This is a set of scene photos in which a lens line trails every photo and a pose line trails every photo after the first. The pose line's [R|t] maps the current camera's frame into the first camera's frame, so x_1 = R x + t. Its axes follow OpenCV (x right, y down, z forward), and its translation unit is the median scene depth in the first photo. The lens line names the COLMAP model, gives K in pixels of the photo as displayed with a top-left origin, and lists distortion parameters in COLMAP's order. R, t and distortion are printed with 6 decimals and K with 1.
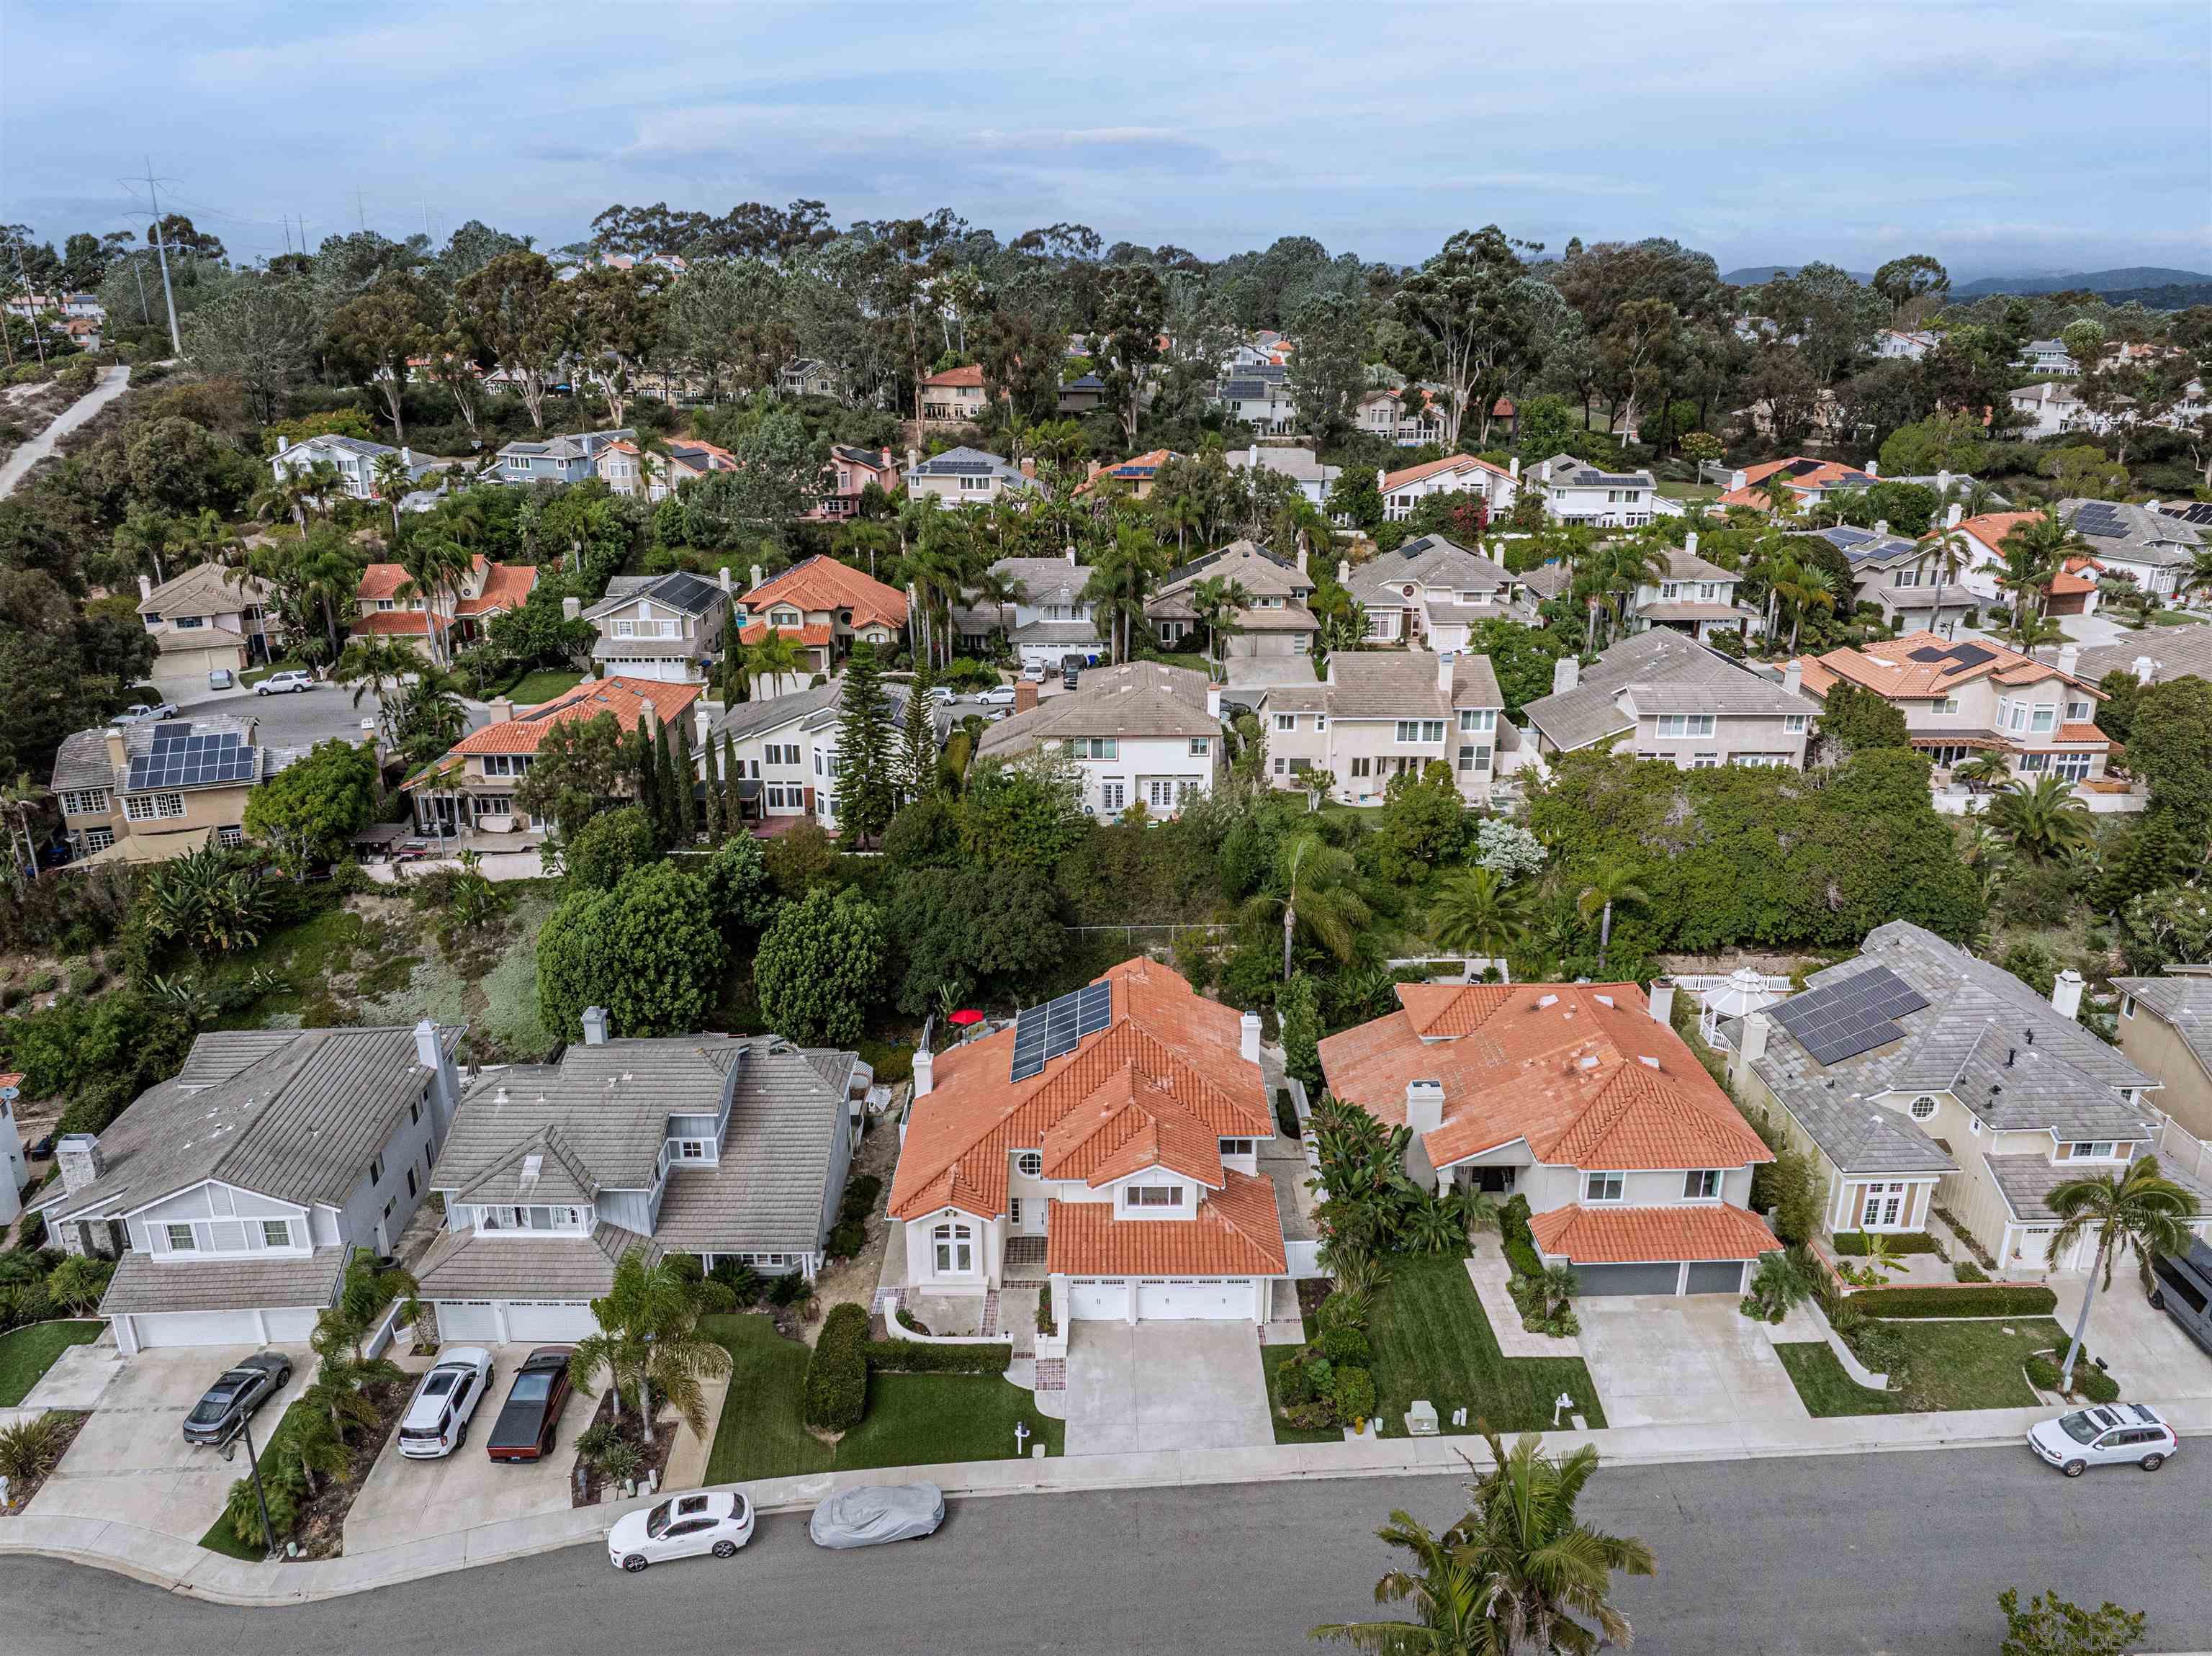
lens RADIAL K [[1542.0, 0, 1115.1], [0, 1542.0, 828.4], [0, 0, 1]] dist [-0.038590, 0.002651]
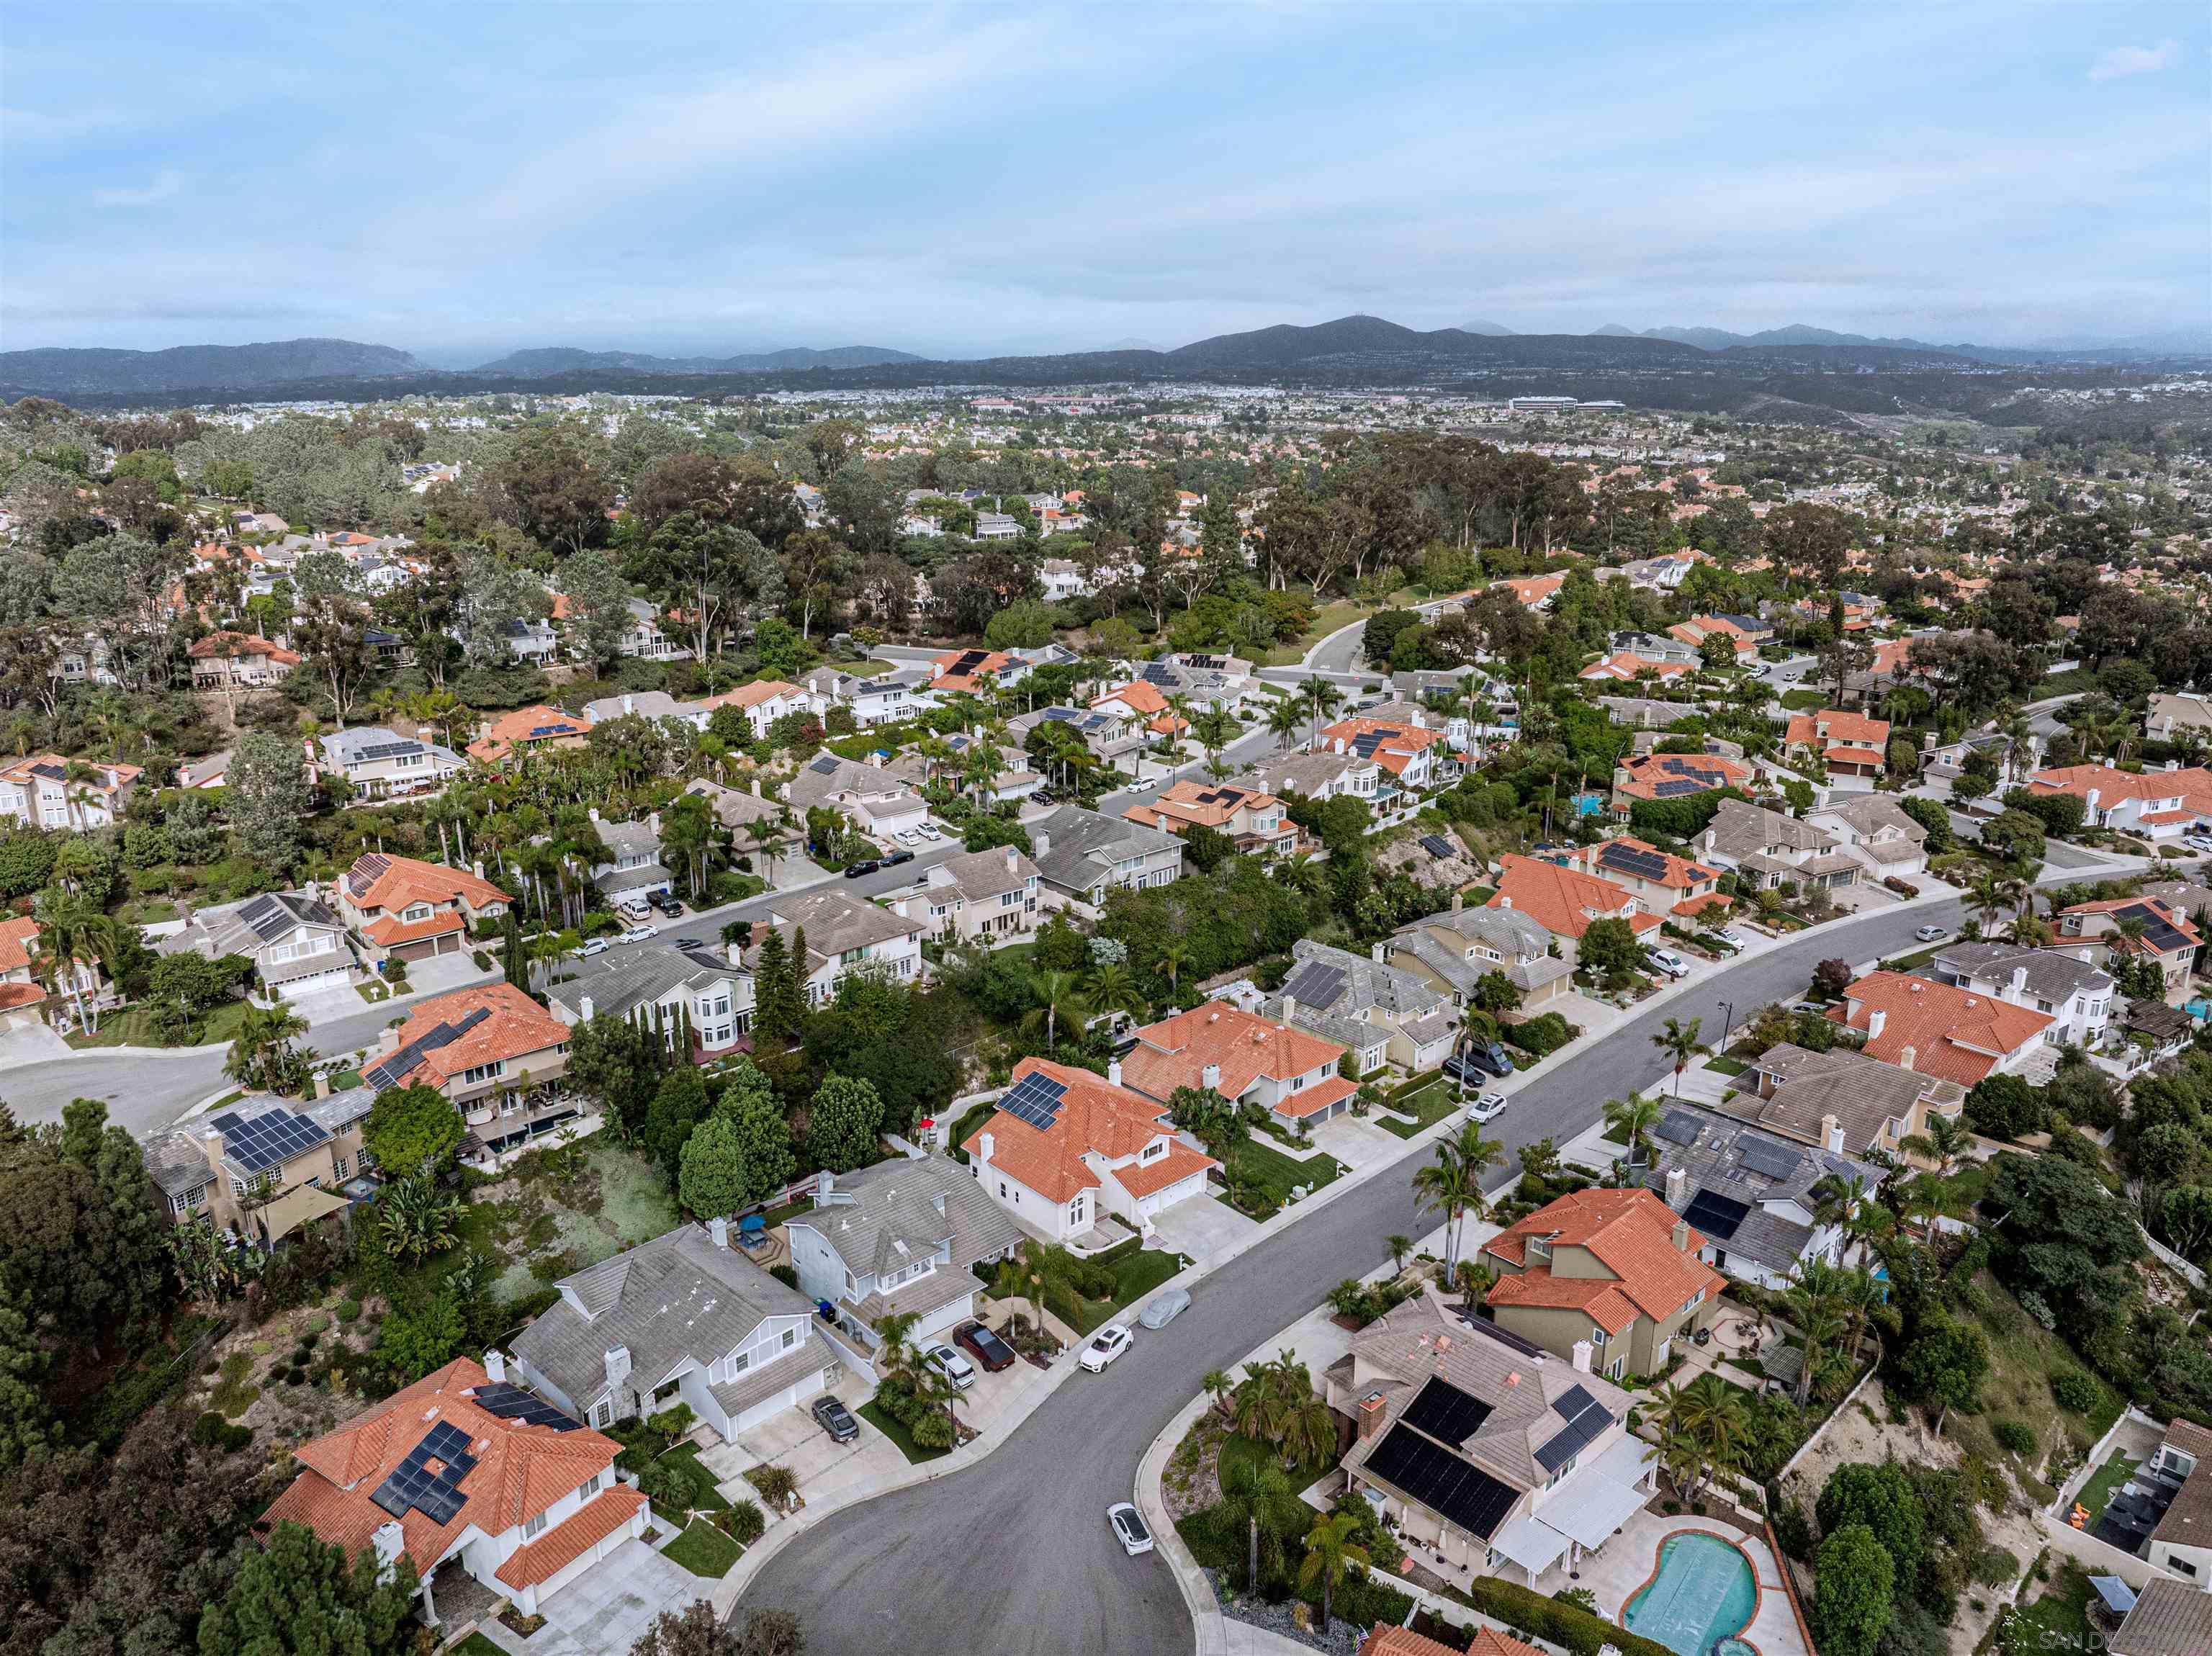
lens RADIAL K [[1542.0, 0, 1115.1], [0, 1542.0, 828.4], [0, 0, 1]] dist [-0.038590, 0.002651]
pose [[0.747021, -0.191337, 0.636671, -0.898481], [0.221719, 0.974561, 0.032734, -0.192261], [-0.626738, 0.116709, 0.770440, -0.453347]]
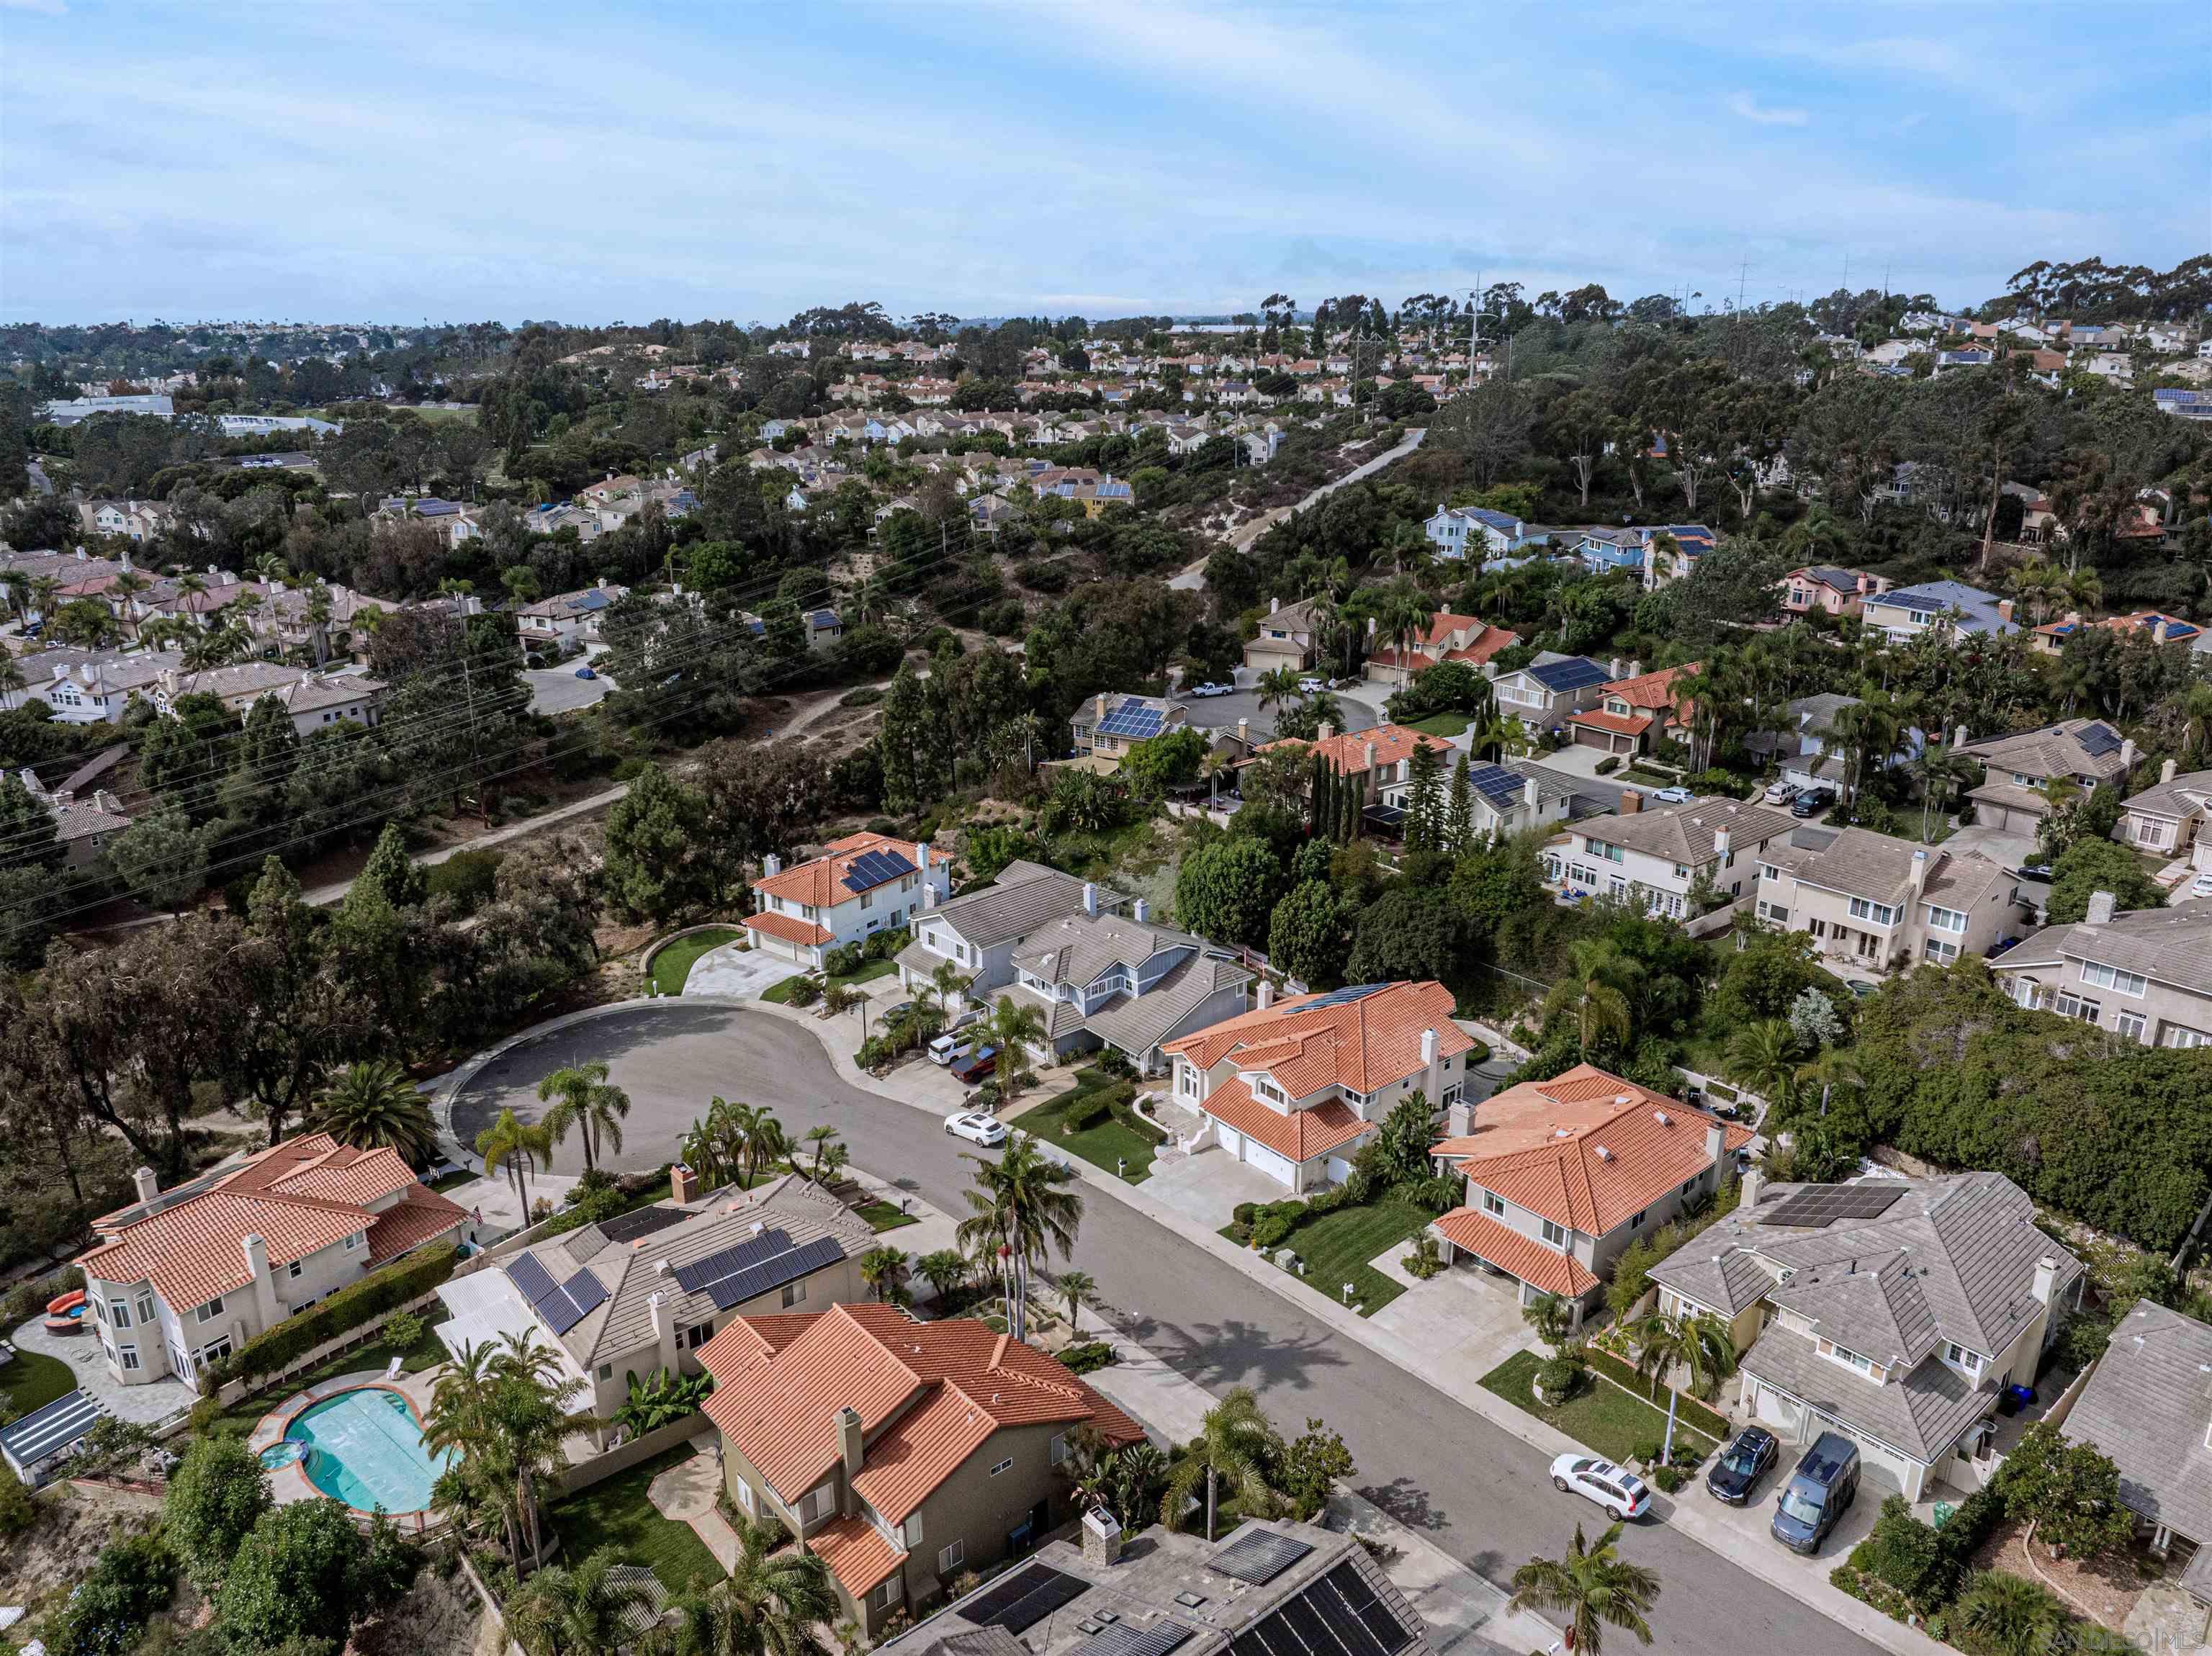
lens RADIAL K [[1542.0, 0, 1115.1], [0, 1542.0, 828.4], [0, 0, 1]] dist [-0.038590, 0.002651]
pose [[0.629065, 0.243140, -0.738349, 0.745368], [-0.252216, 0.962281, 0.101996, -0.108506], [0.735298, 0.122062, 0.666661, -0.168174]]
